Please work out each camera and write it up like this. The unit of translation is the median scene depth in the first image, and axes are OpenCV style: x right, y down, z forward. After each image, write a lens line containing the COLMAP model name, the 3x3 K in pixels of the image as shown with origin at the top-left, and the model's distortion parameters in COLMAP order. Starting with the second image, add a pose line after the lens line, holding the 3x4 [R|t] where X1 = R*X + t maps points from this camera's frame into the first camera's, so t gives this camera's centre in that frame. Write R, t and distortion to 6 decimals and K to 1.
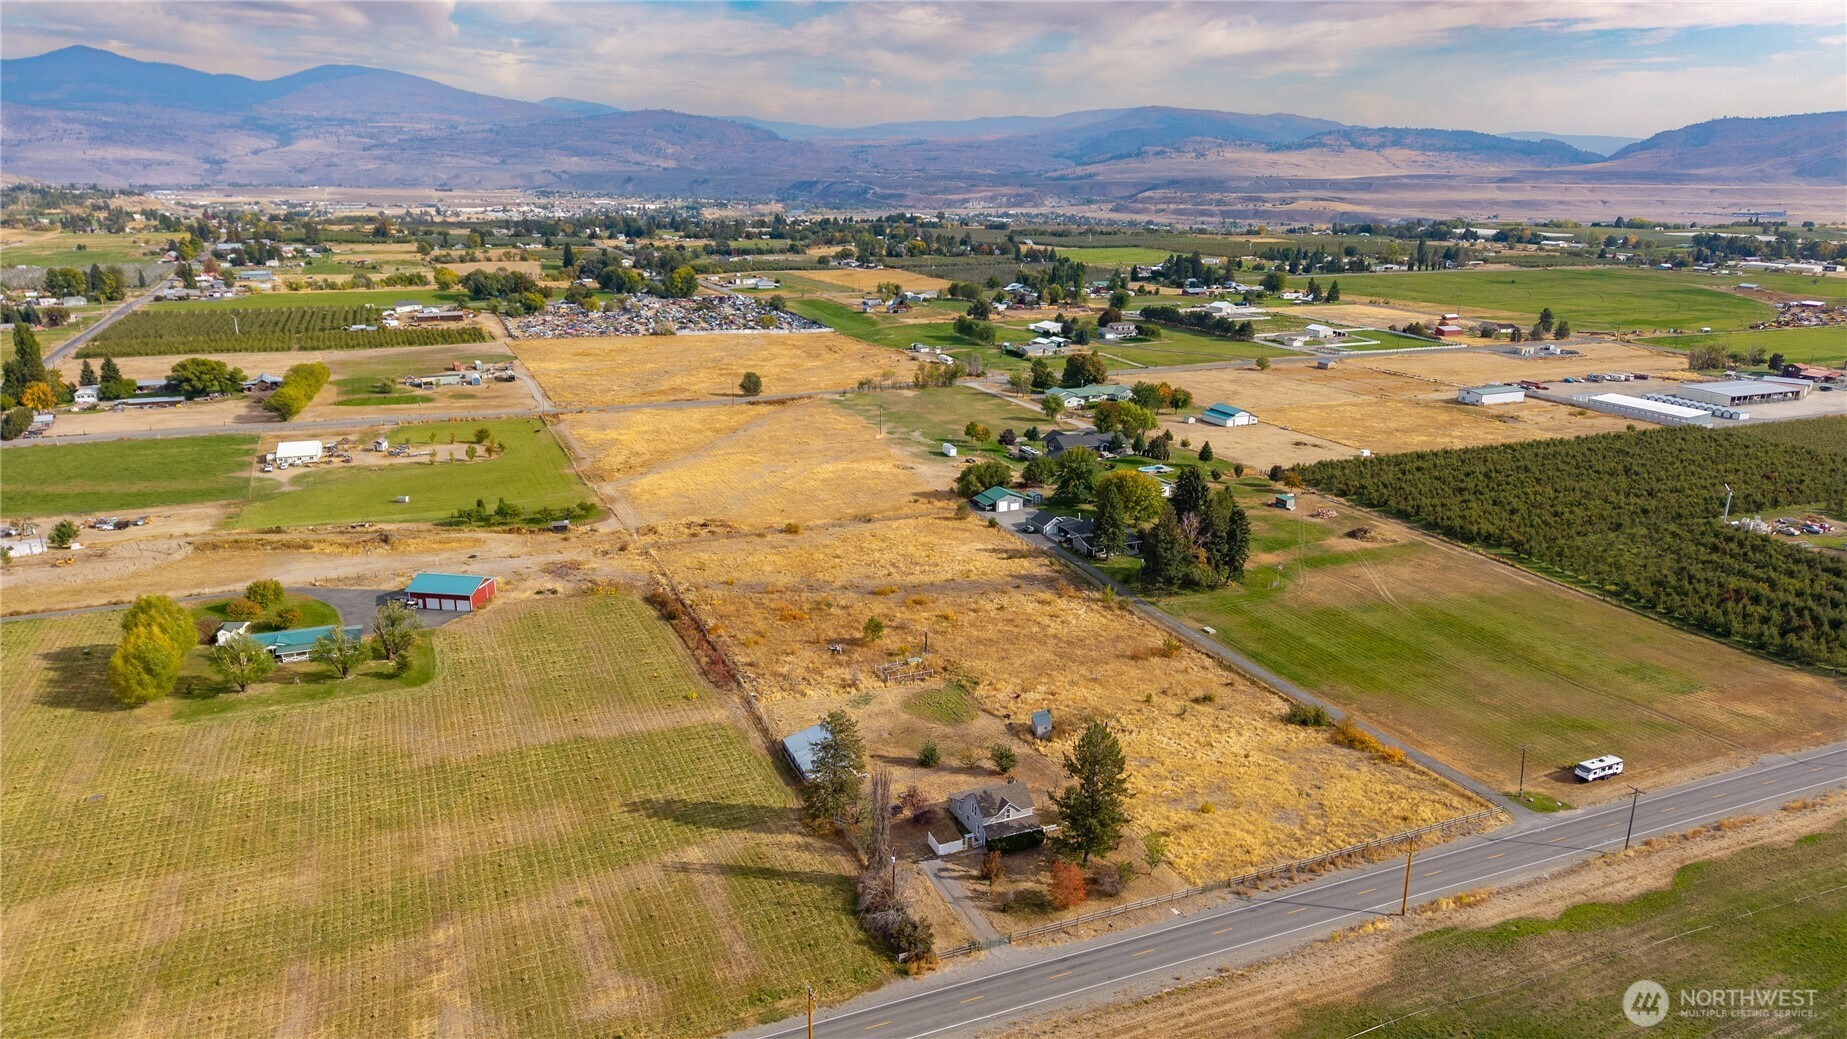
lens RADIAL K [[1225.8, 0, 915.1], [0, 1225.8, 522.1], [0, 0, 1]] dist [0.027838, -0.032254]
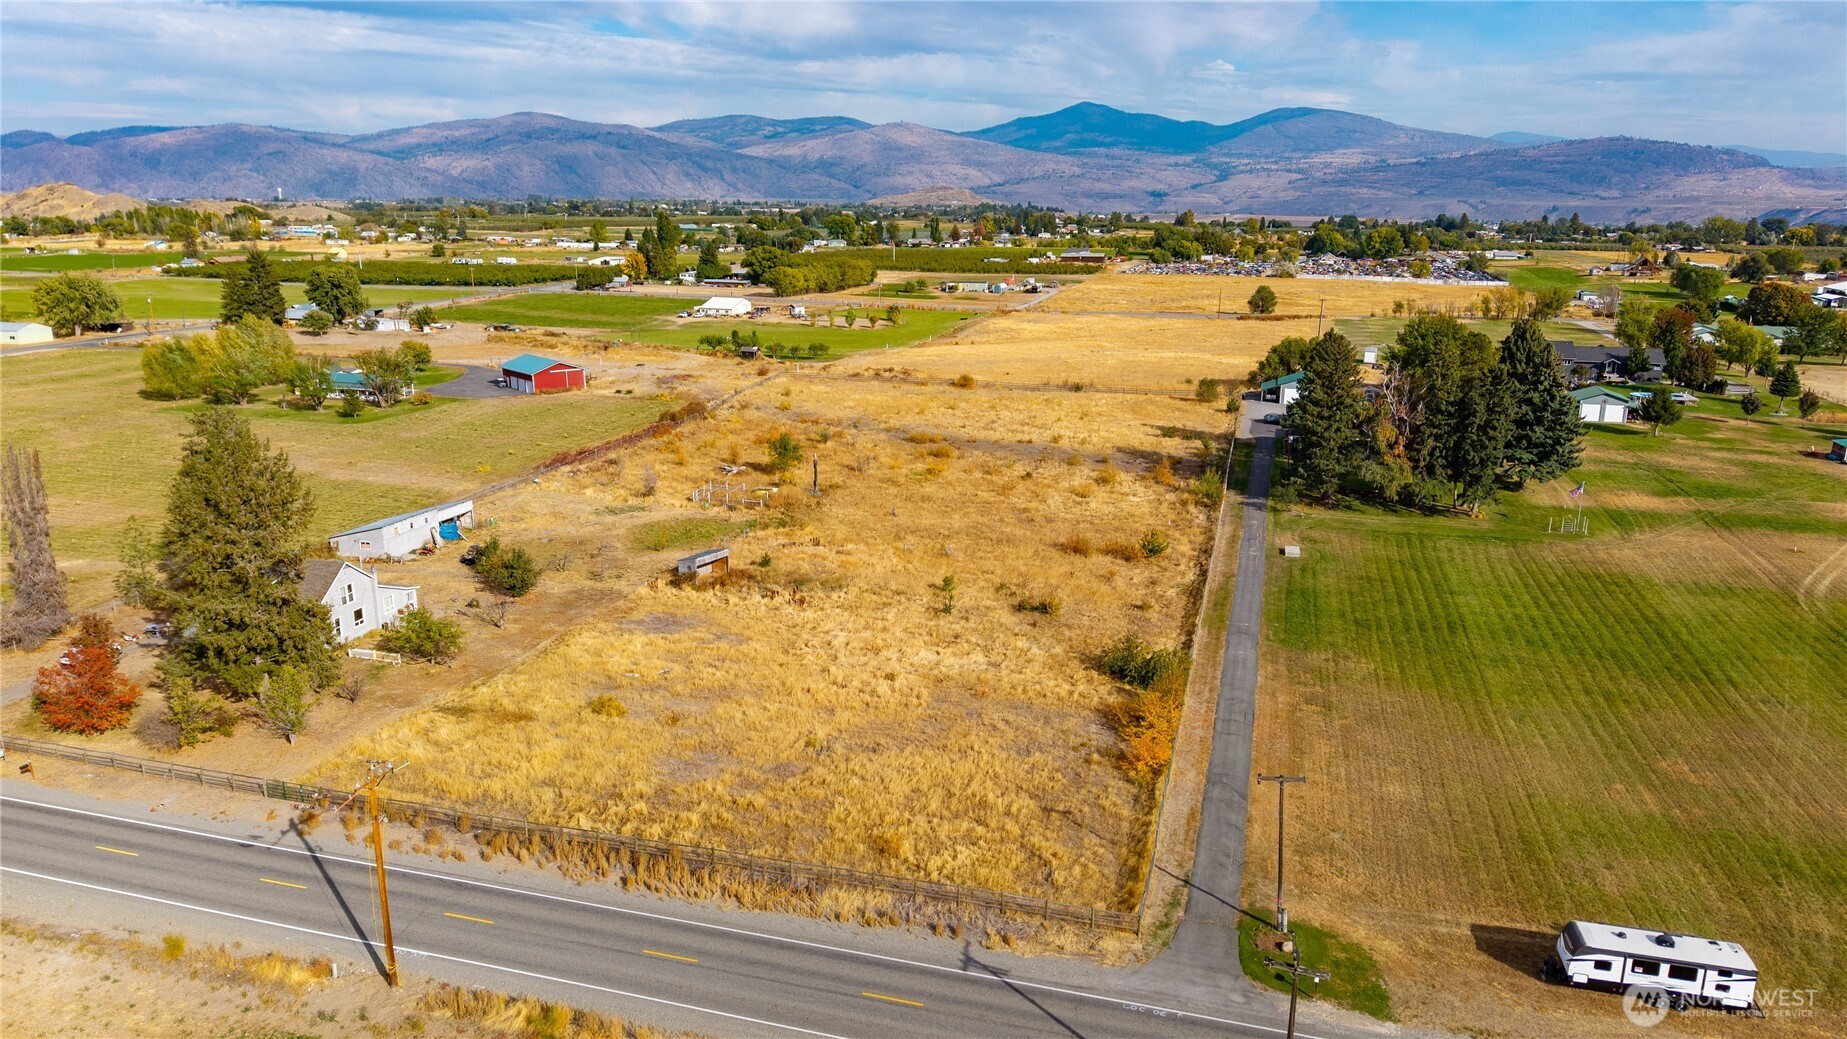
lens RADIAL K [[1225.8, 0, 925.5], [0, 1225.8, 527.8], [0, 0, 1]] dist [0.027838, -0.032254]
pose [[0.768838, 0.161856, -0.618621, 0.436416], [-0.177041, 0.983497, 0.037291, 0.084359], [0.614447, 0.080851, 0.784804, 0.474425]]
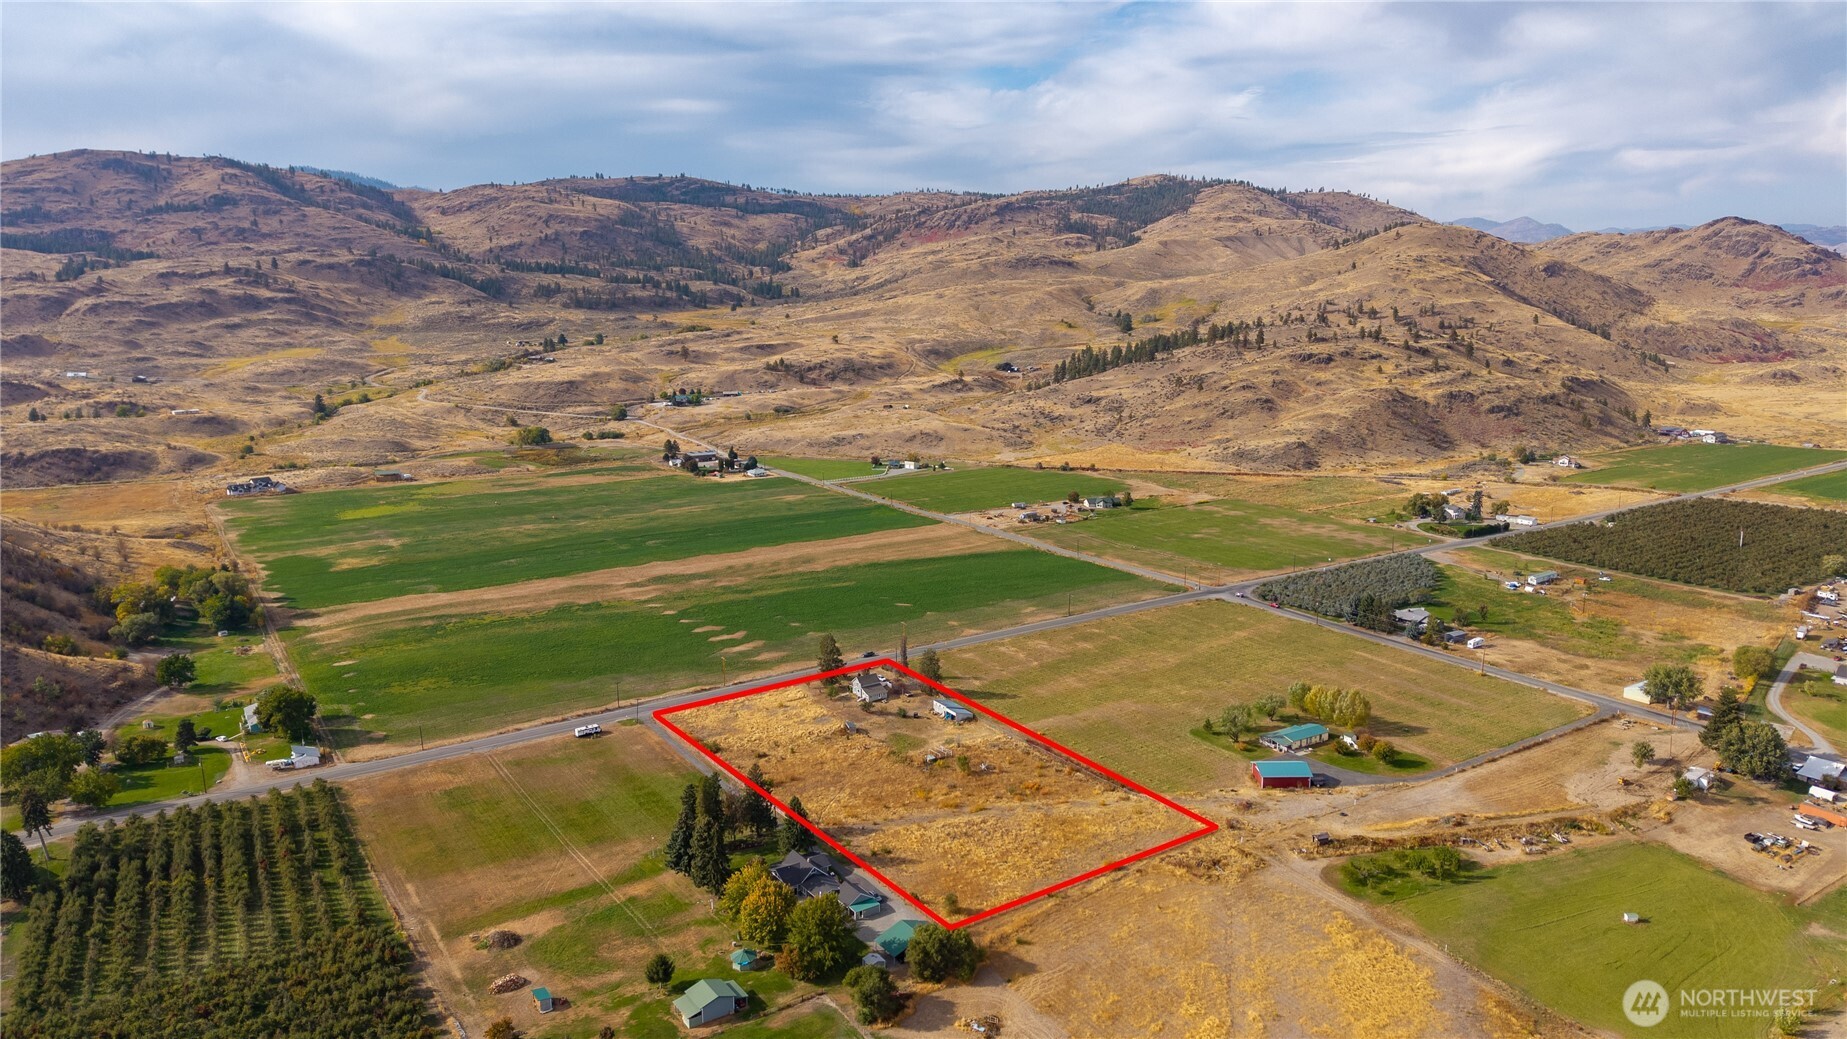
lens RADIAL K [[1225.8, 0, 909.6], [0, 1225.8, 502.9], [0, 0, 1]] dist [0.027838, -0.032254]
pose [[-0.986426, 0.036267, -0.160153, 0.249930], [-0.038747, 0.896356, 0.441638, -0.829266], [0.159571, 0.441848, -0.882784, 2.074641]]
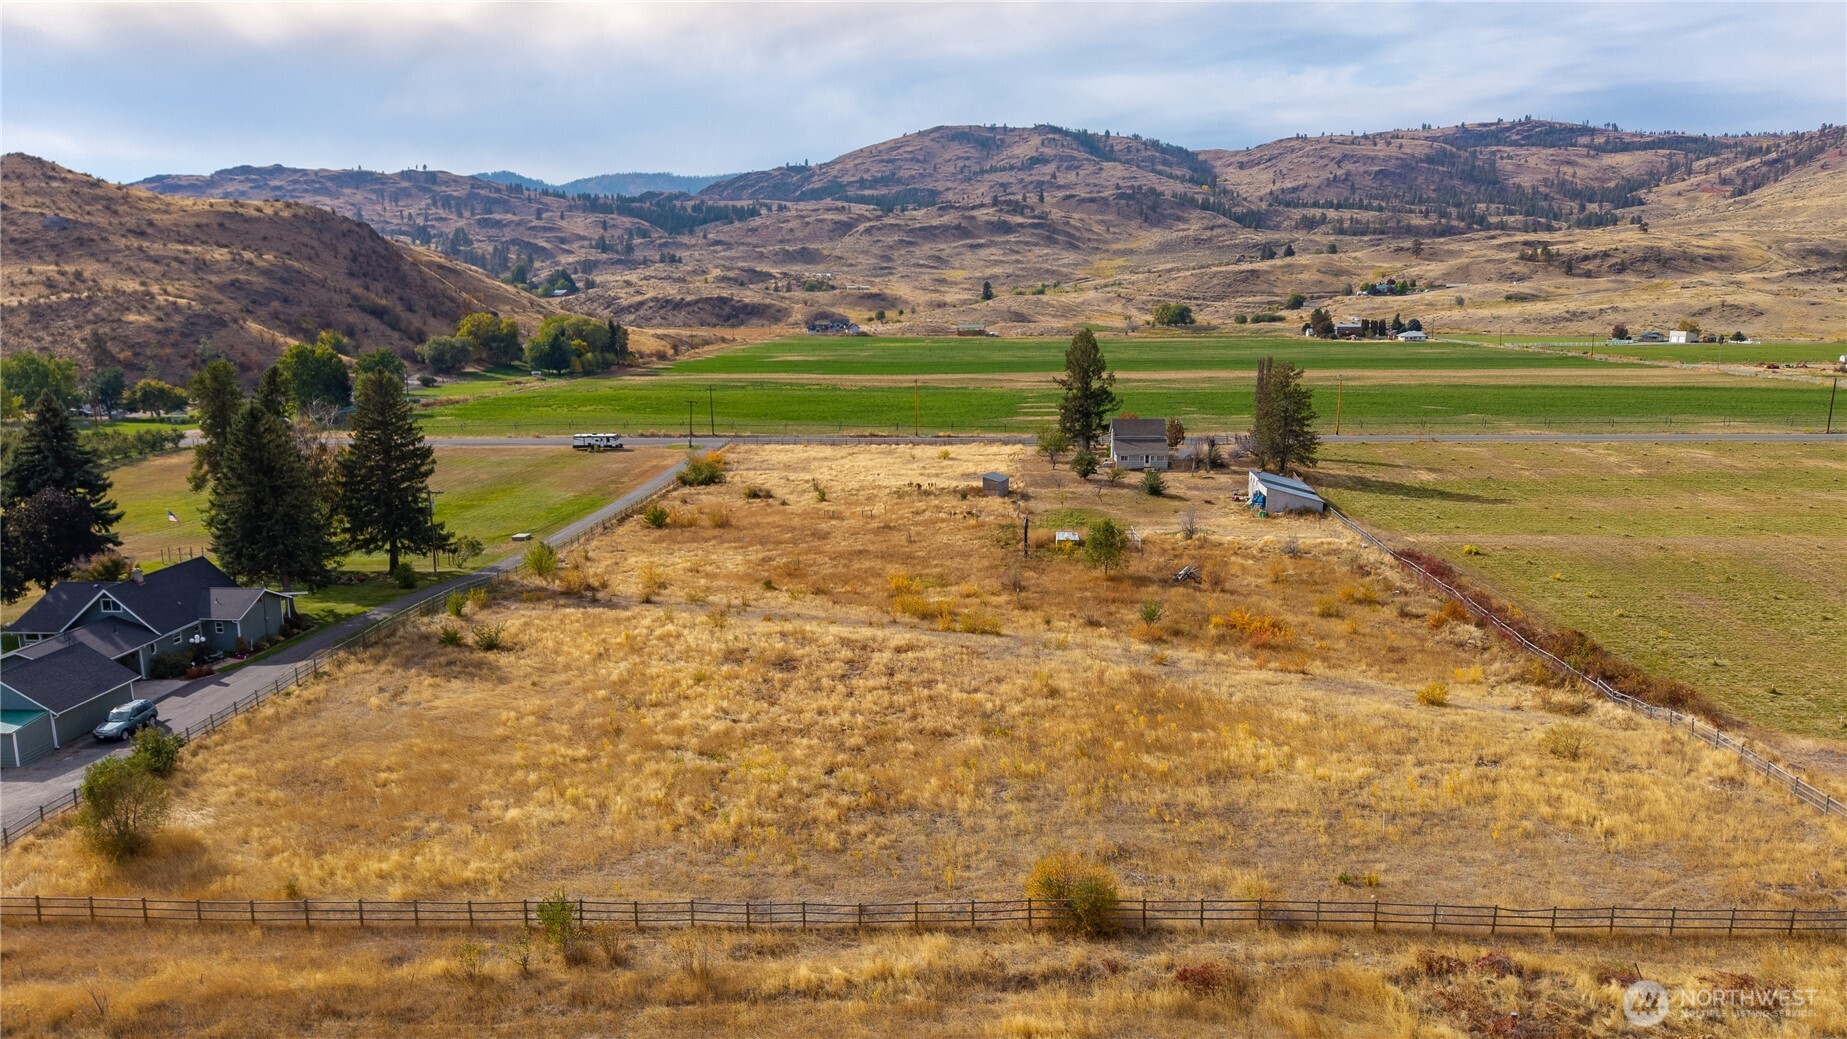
lens RADIAL K [[1225.8, 0, 925.4], [0, 1225.8, 533.8], [0, 0, 1]] dist [0.027838, -0.032254]
pose [[-0.886420, -0.084713, 0.455065, -0.189680], [0.132839, 0.895201, 0.425404, -0.116593], [-0.443412, 0.437537, -0.782271, 1.319697]]
